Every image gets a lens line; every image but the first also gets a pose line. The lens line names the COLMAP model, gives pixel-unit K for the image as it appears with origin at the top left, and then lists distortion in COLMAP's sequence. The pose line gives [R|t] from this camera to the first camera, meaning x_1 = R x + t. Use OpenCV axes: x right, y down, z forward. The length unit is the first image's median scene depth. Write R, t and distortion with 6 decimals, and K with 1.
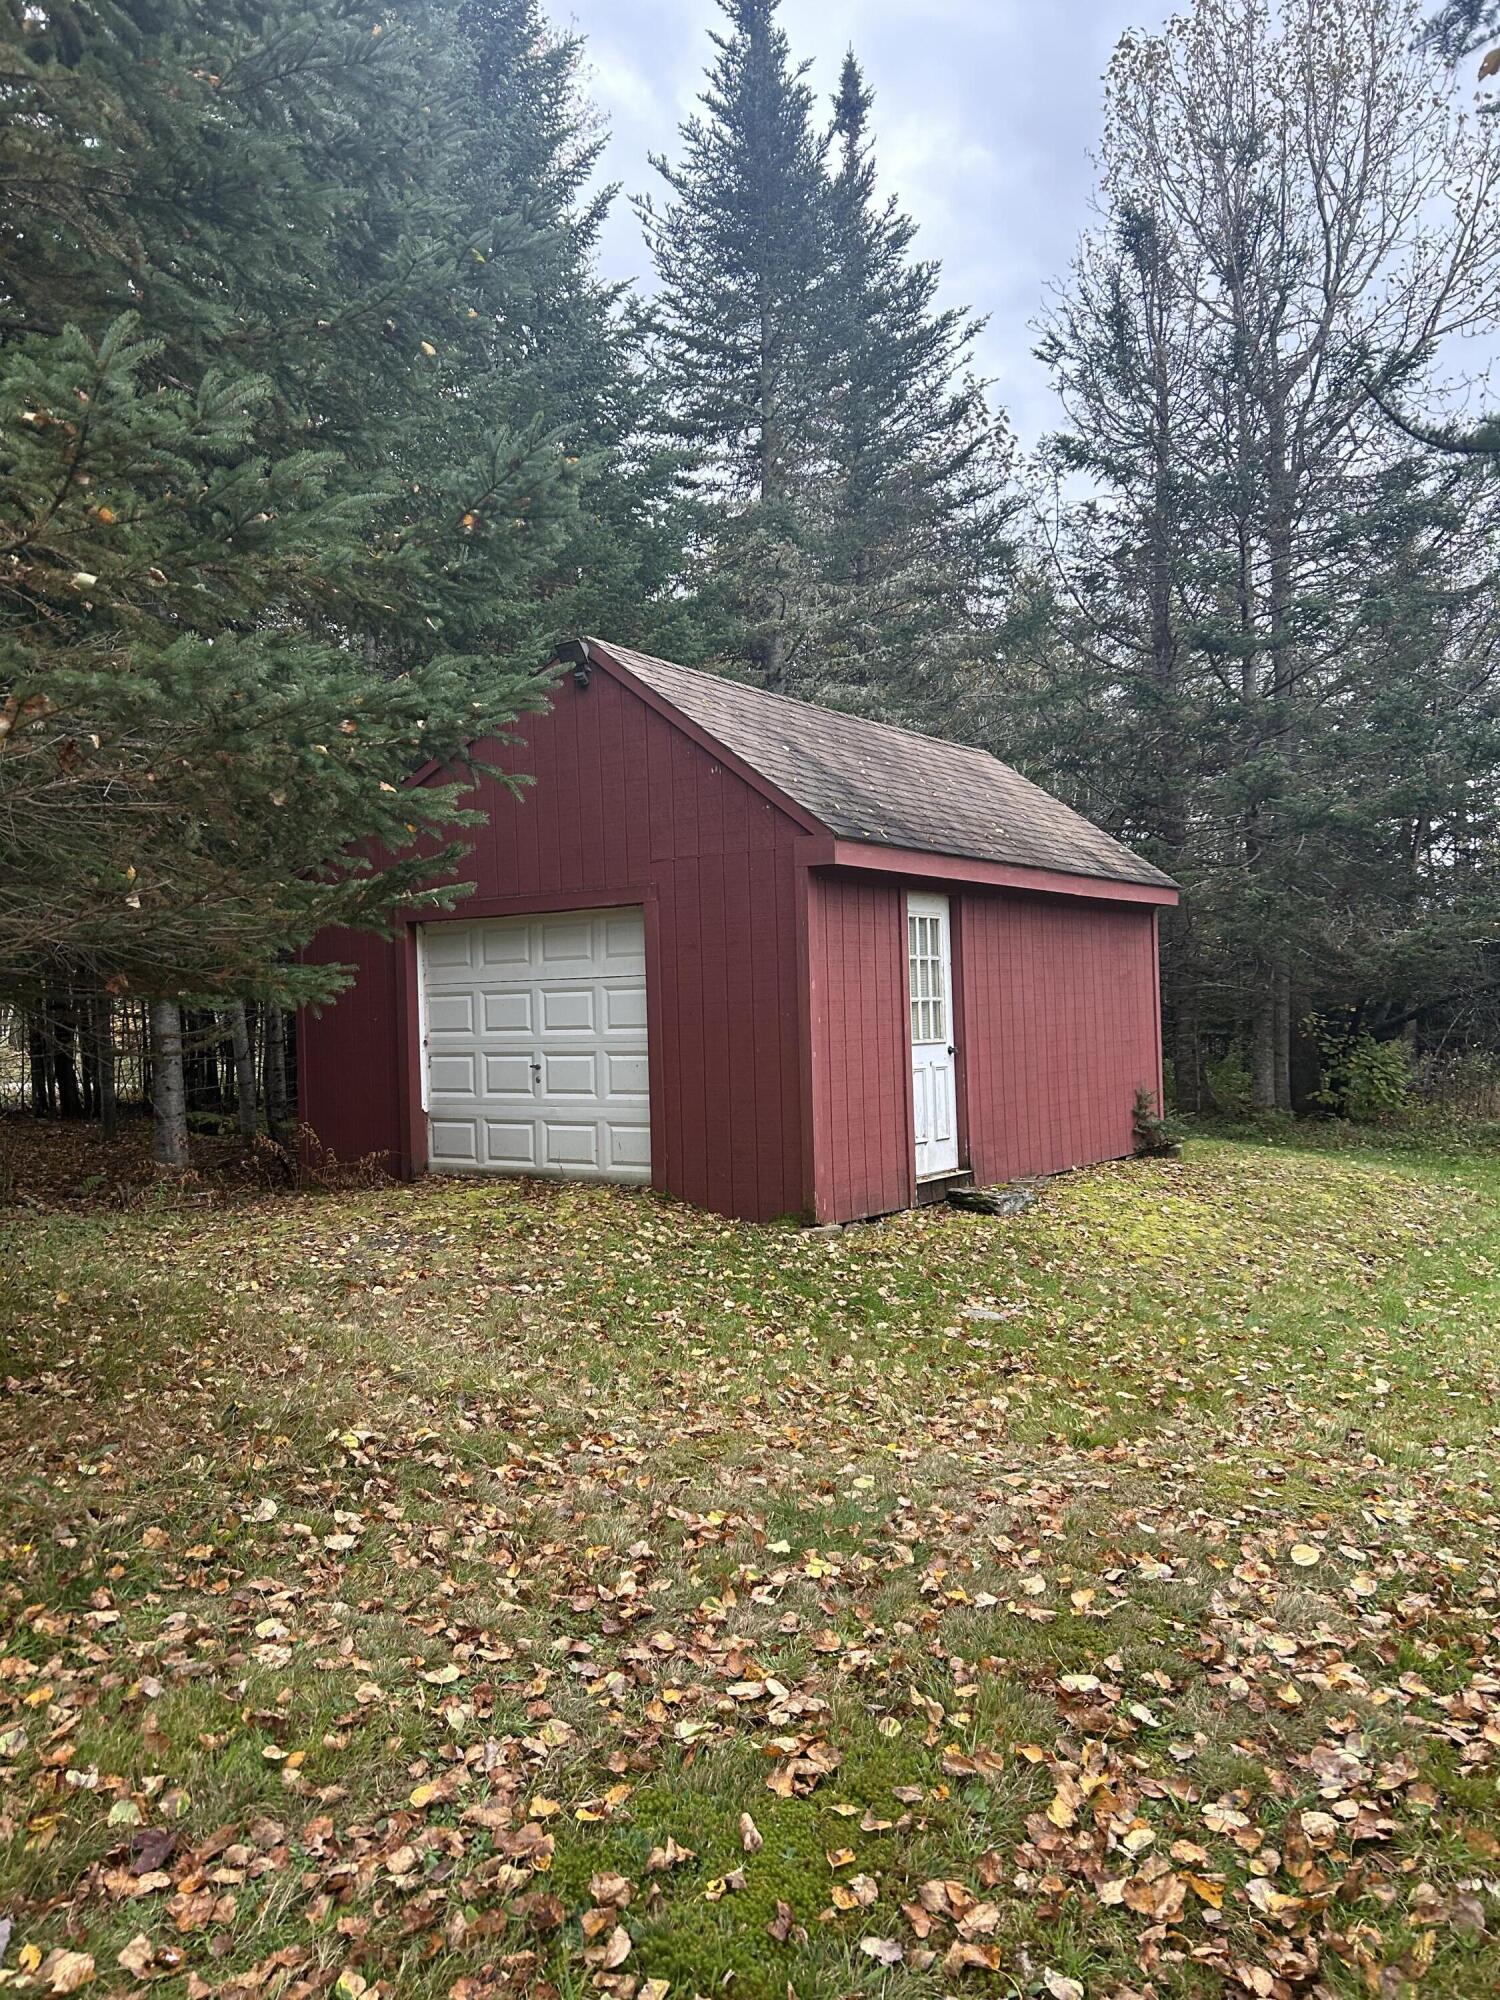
lens RADIAL K [[1506.4, 0, 749.8], [0, 1506.4, 999.5], [0, 0, 1]] dist [-0.002159, -0.003848]
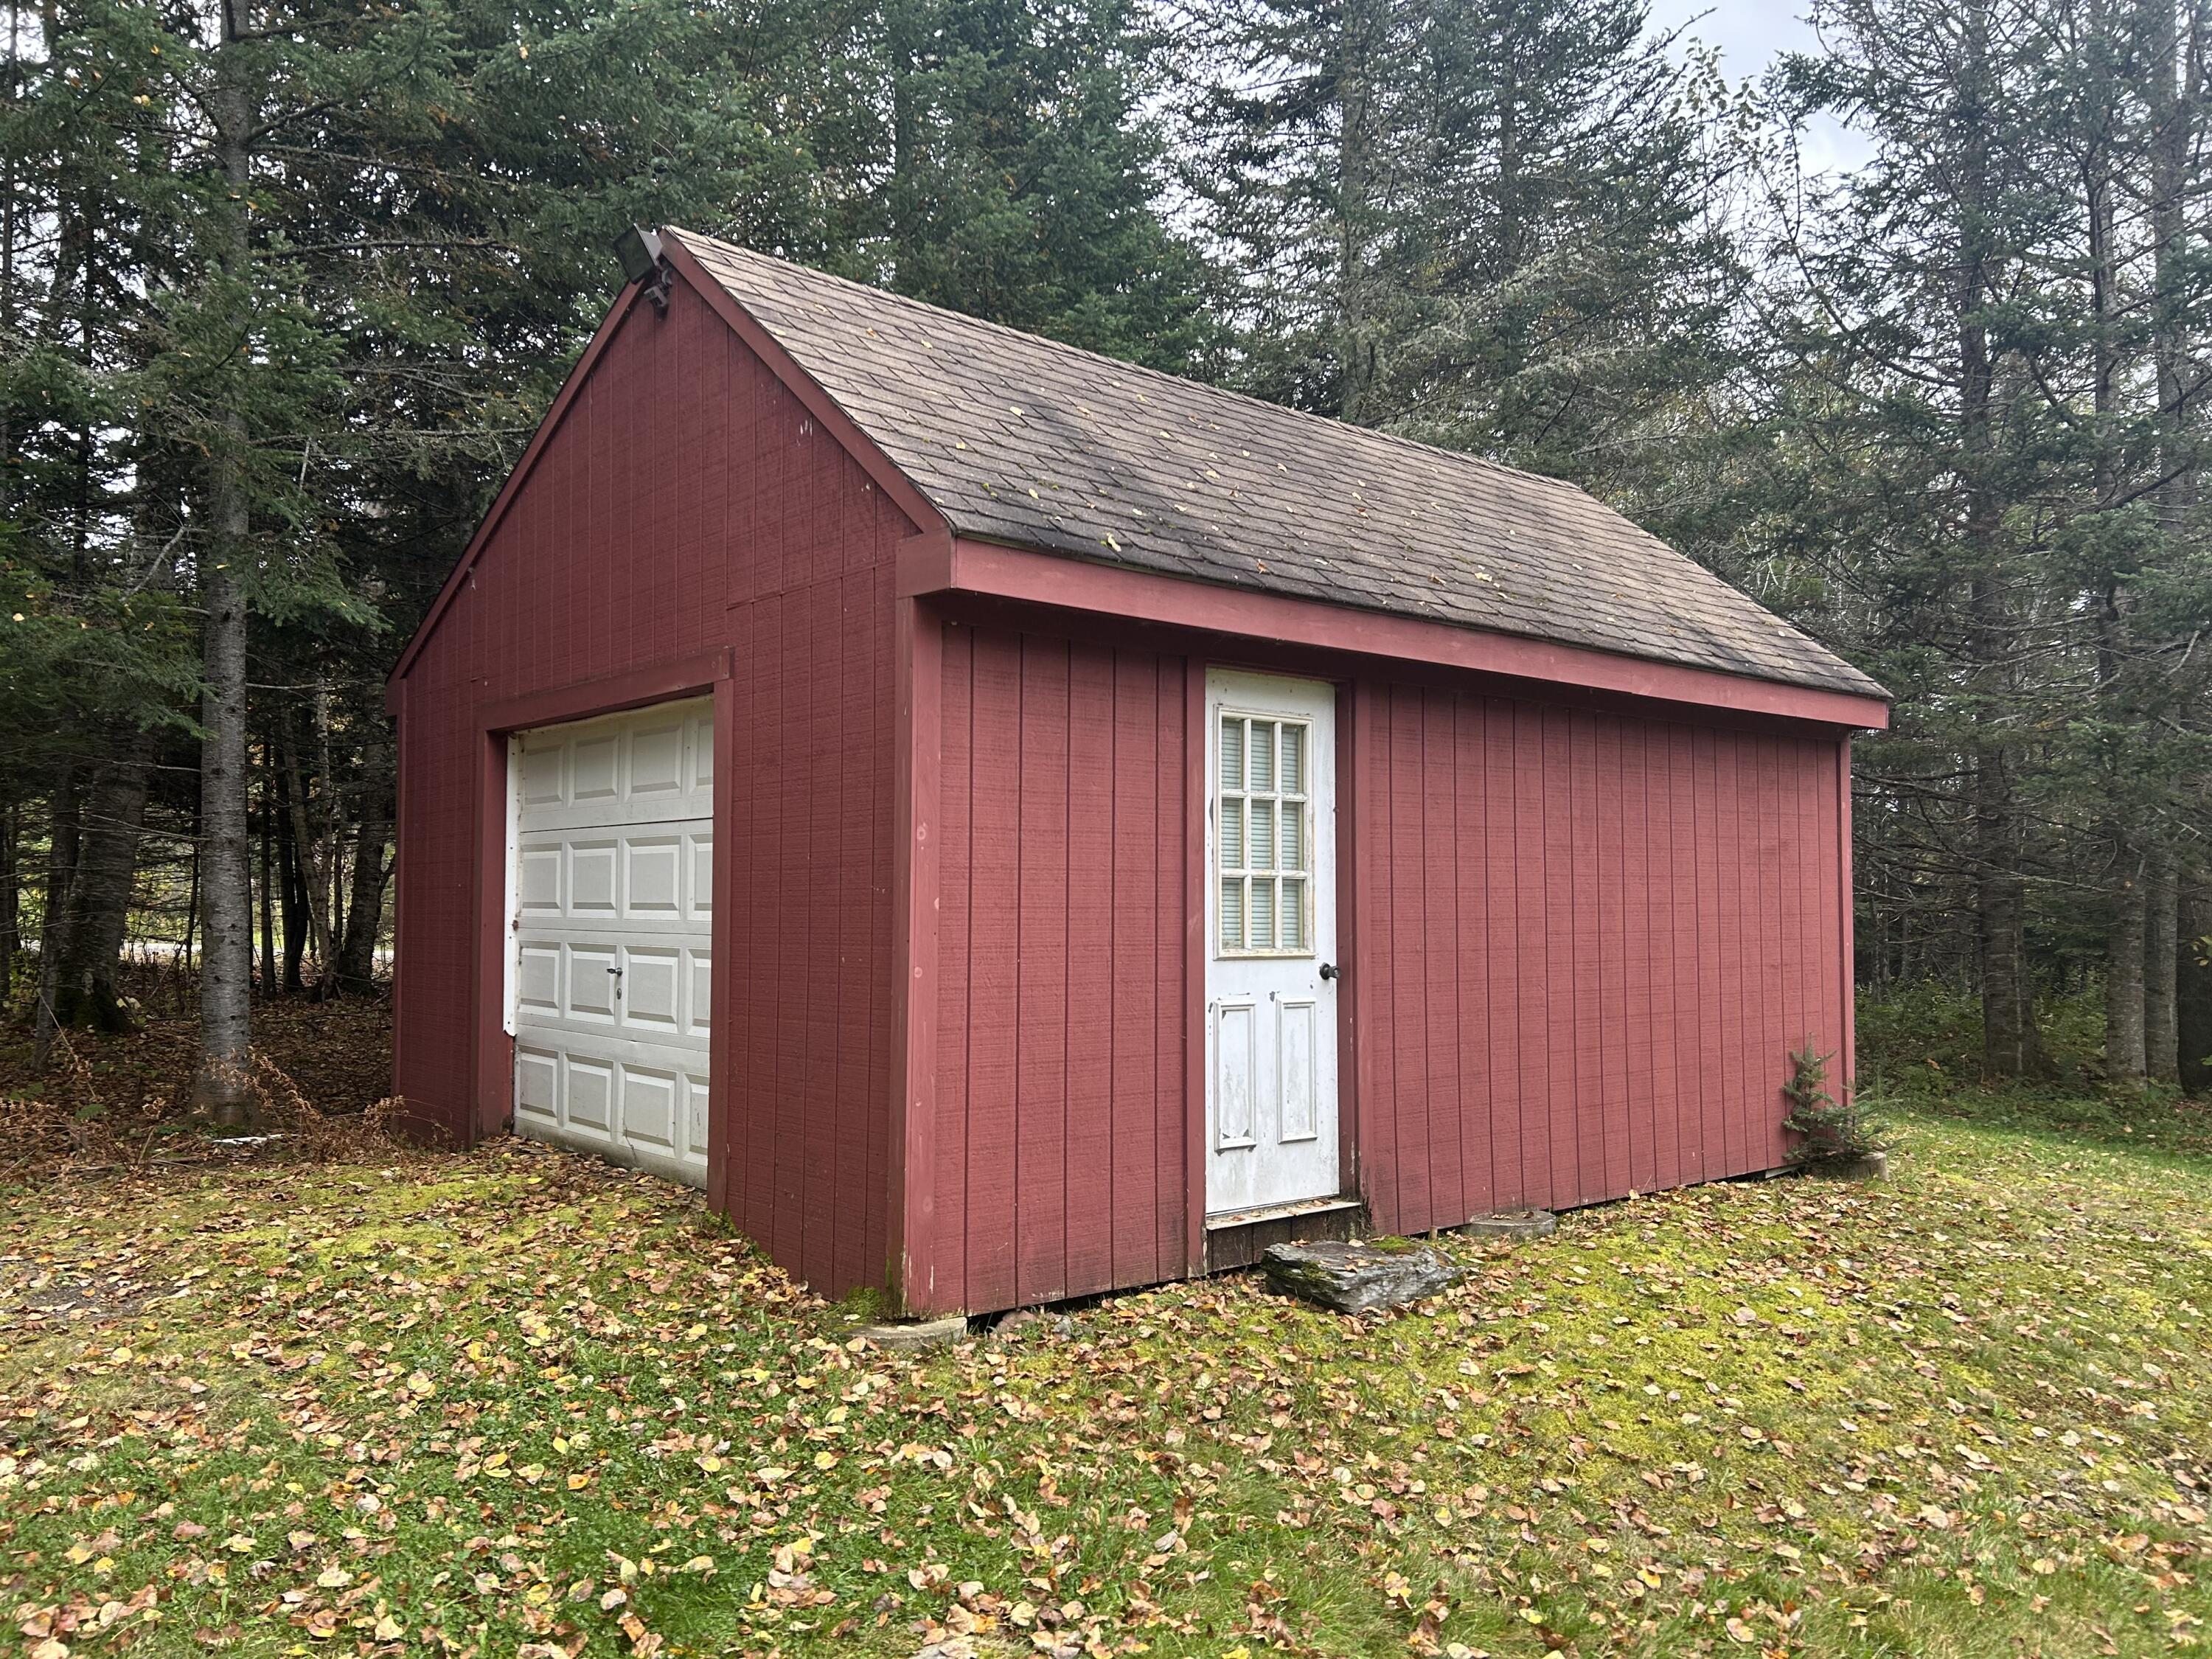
lens RADIAL K [[1666.1, 0, 1106.1], [0, 1666.1, 829.7], [0, 0, 1]] dist [-0.002159, -0.003848]
pose [[0.965676, 0.018312, -0.259104, 0.208323], [-0.027348, 0.999135, -0.031311, 0.004169], [0.258307, 0.037322, 0.965342, 0.408295]]
